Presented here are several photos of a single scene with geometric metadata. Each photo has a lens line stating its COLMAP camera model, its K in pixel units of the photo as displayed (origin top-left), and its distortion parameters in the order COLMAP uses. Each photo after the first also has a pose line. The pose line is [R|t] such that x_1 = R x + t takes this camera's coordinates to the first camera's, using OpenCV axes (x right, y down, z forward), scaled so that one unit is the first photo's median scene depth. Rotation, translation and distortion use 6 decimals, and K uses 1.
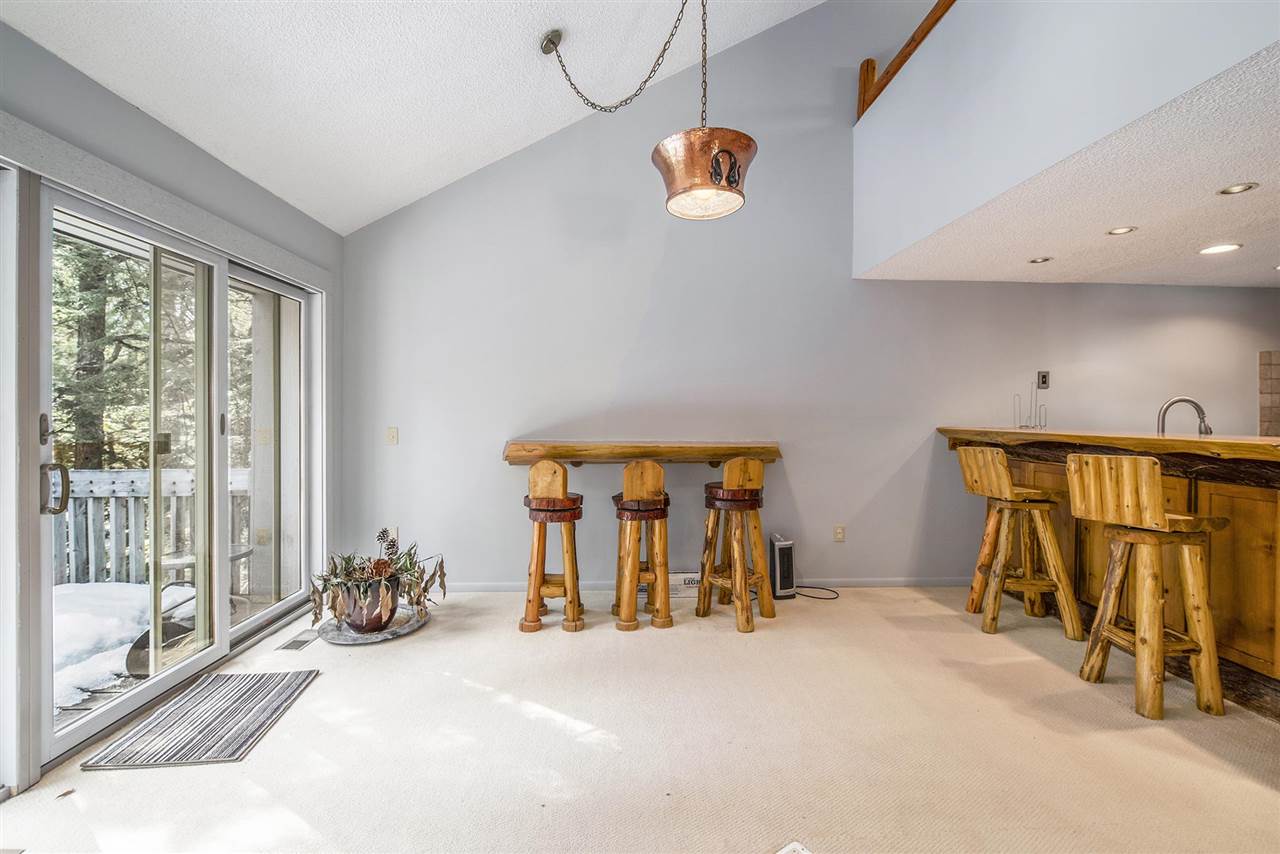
lens RADIAL K [[555.8, 0, 643.2], [0, 555.8, 417.4], [0, 0, 1]] dist [-0.007270, -0.001595]
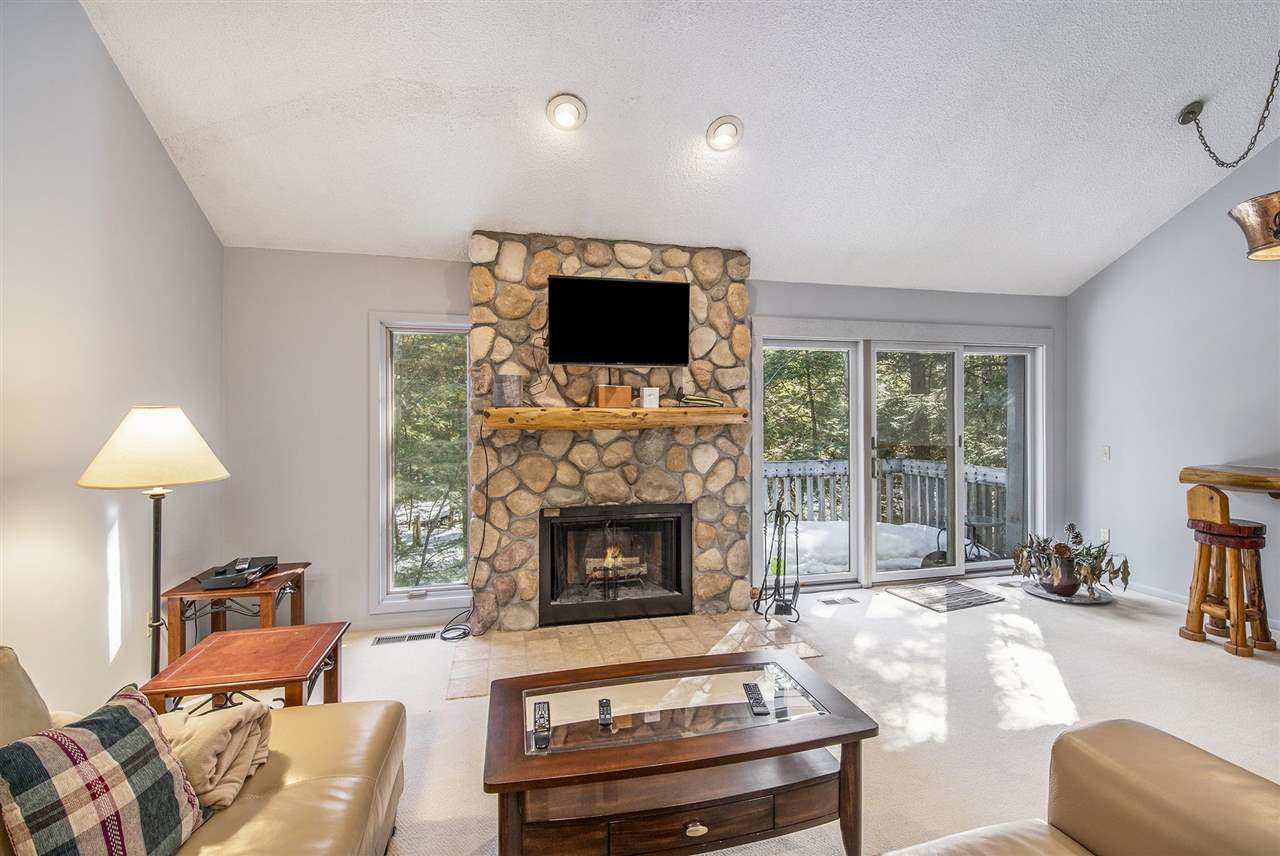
lens RADIAL K [[554.9, 0, 629.9], [0, 554.9, 425.3], [0, 0, 1]] dist [-0.004602, -0.001657]
pose [[0.176924, 0.019658, -0.984028, 0.629172], [0.003246, 0.999783, 0.020556, -0.062415], [0.984219, -0.006831, 0.176822, -0.269836]]
